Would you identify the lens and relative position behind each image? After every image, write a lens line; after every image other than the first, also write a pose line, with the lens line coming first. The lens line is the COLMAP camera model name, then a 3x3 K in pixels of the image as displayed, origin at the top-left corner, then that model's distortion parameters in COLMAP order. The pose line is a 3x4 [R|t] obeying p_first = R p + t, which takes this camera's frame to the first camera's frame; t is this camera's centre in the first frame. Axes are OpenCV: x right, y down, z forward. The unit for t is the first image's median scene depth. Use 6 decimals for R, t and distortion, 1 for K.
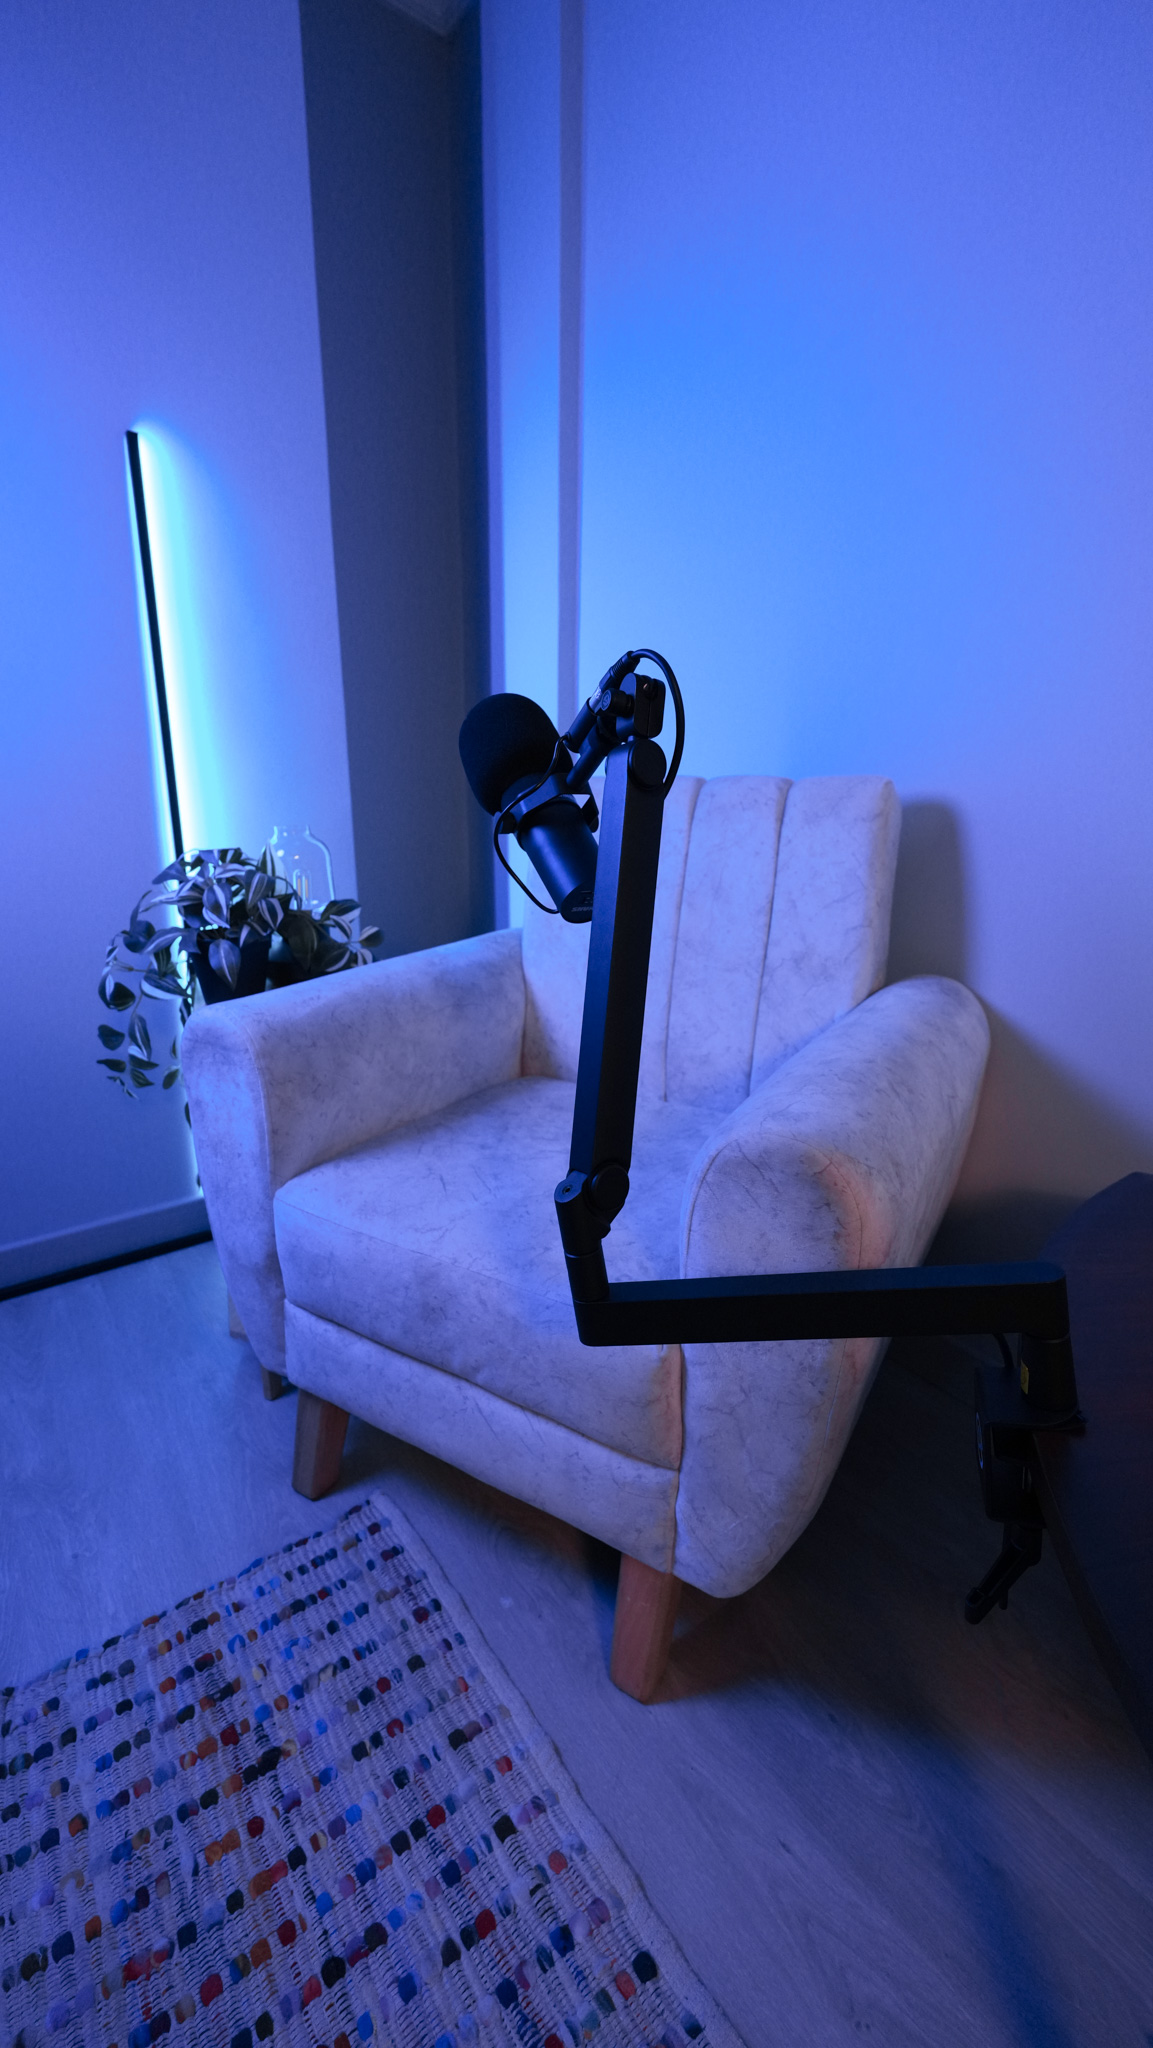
lens RADIAL K [[888.0, 0, 576.5], [0, 888.0, 1024.0], [0, 0, 1]] dist [-0.000367, -0.000204]
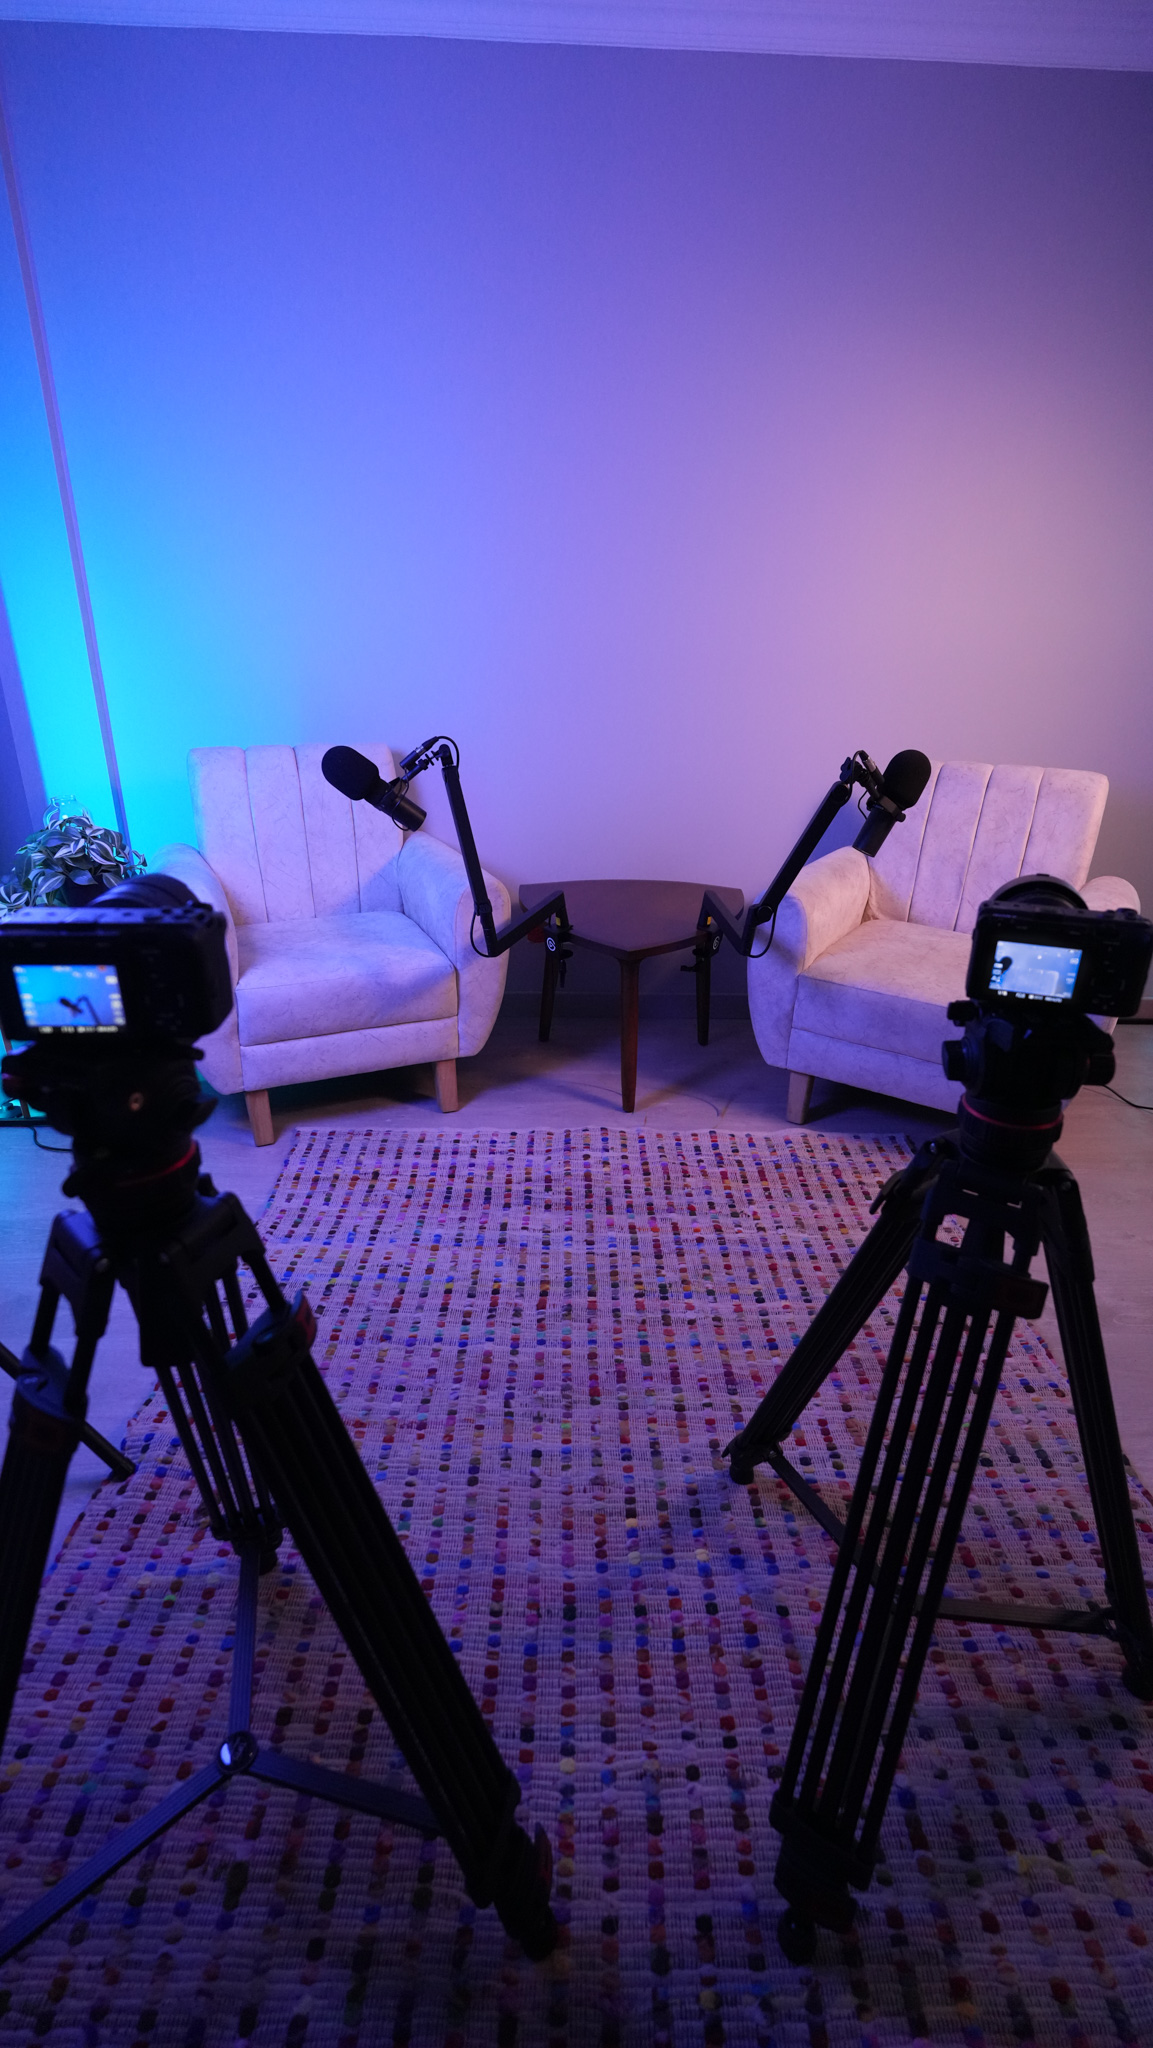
lens RADIAL K [[888.0, 0, 576.5], [0, 888.0, 1024.0], [0, 0, 1]] dist [-0.000367, -0.000204]
pose [[0.565152, -0.323167, 0.759056, -1.758983], [0.215006, 0.945983, 0.242669, -0.067226], [-0.796477, 0.026057, 0.604107, -0.975510]]
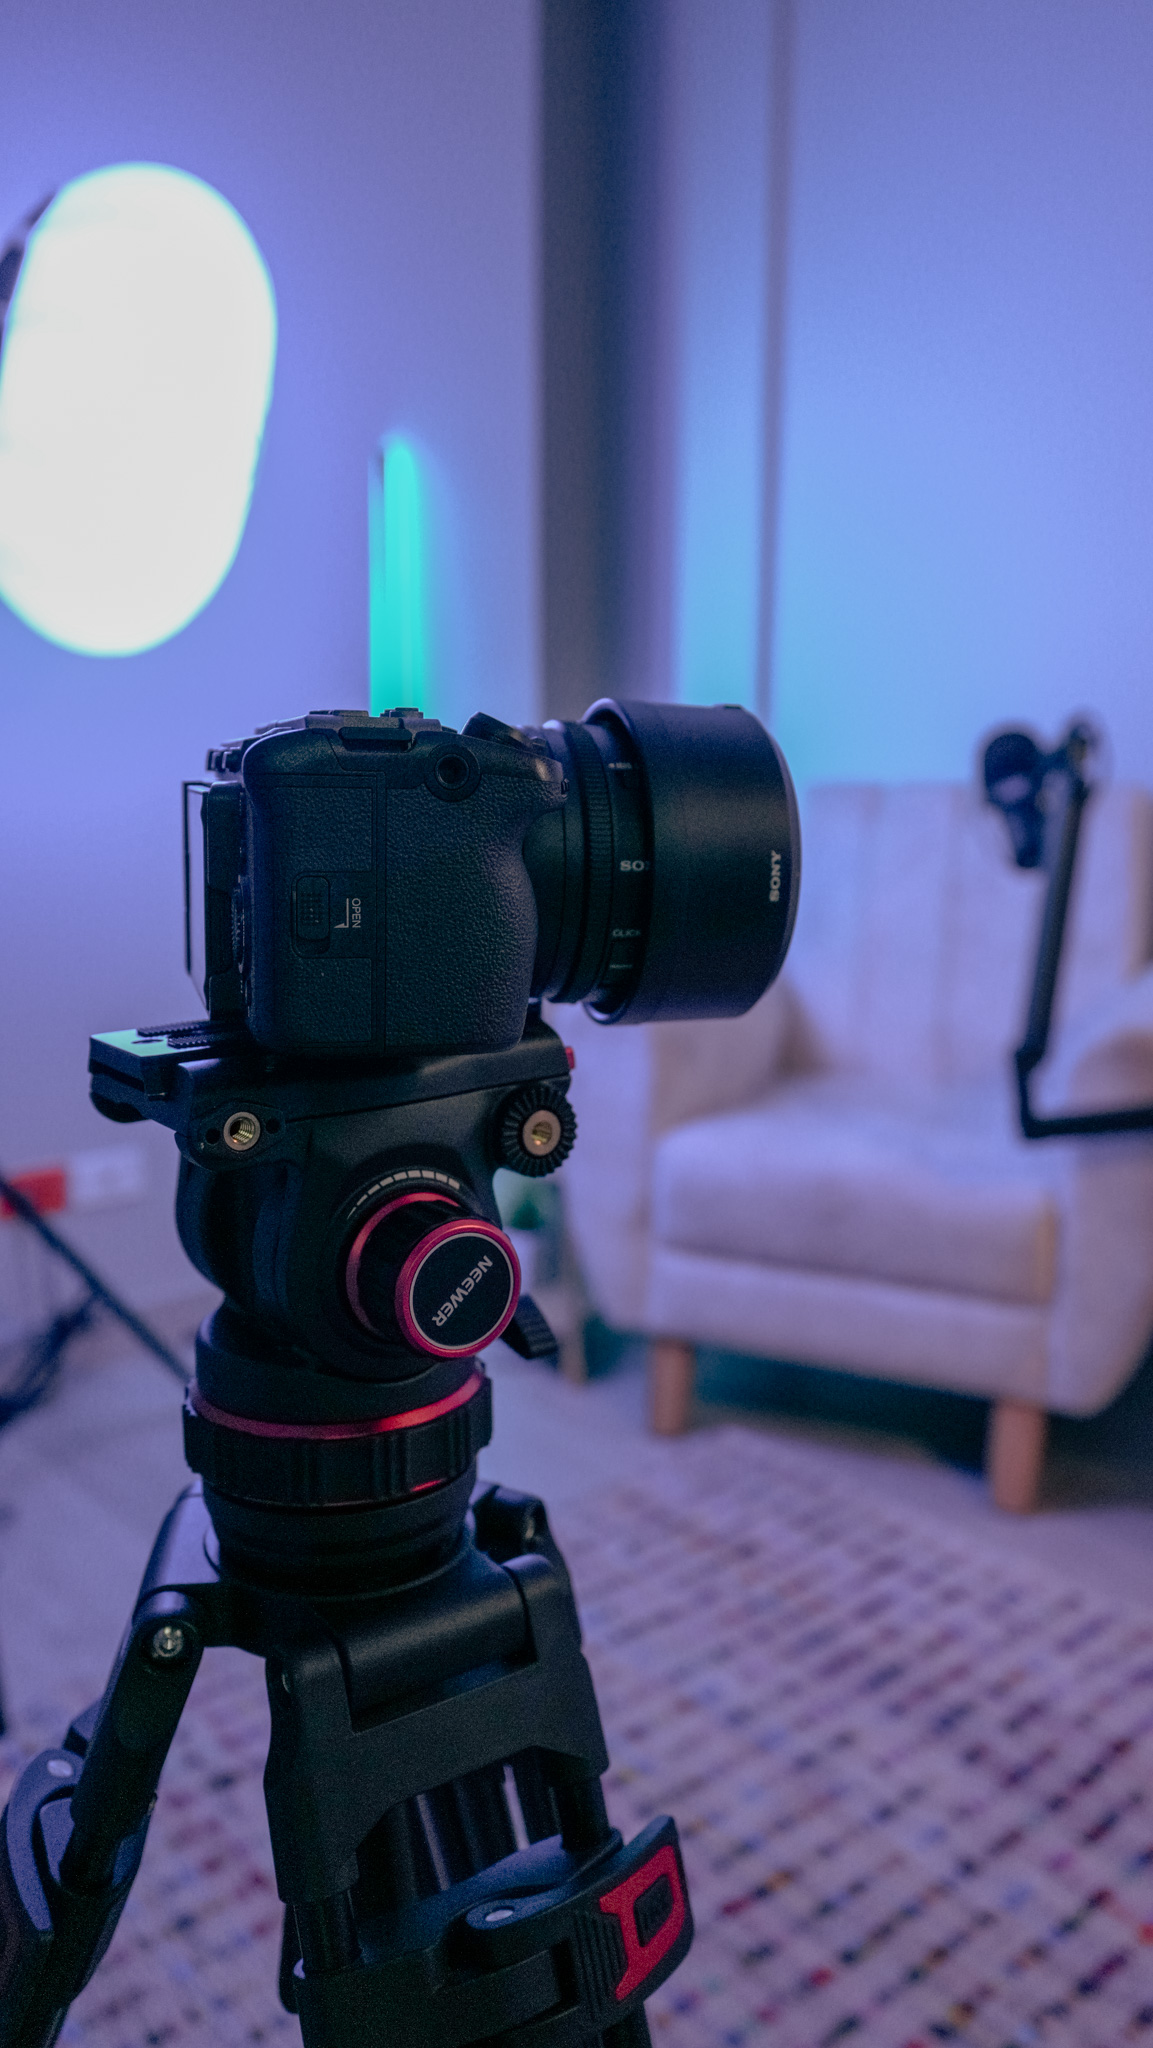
lens RADIAL K [[1618.4, 0, 576.5], [0, 1618.4, 1024.0], [0, 0, 1]] dist [0.008147, 0.003251]
pose [[0.996175, -0.017054, 0.085695, -0.753982], [0.026500, 0.993541, -0.110332, 0.324595], [-0.083260, 0.112181, 0.990193, -1.312548]]
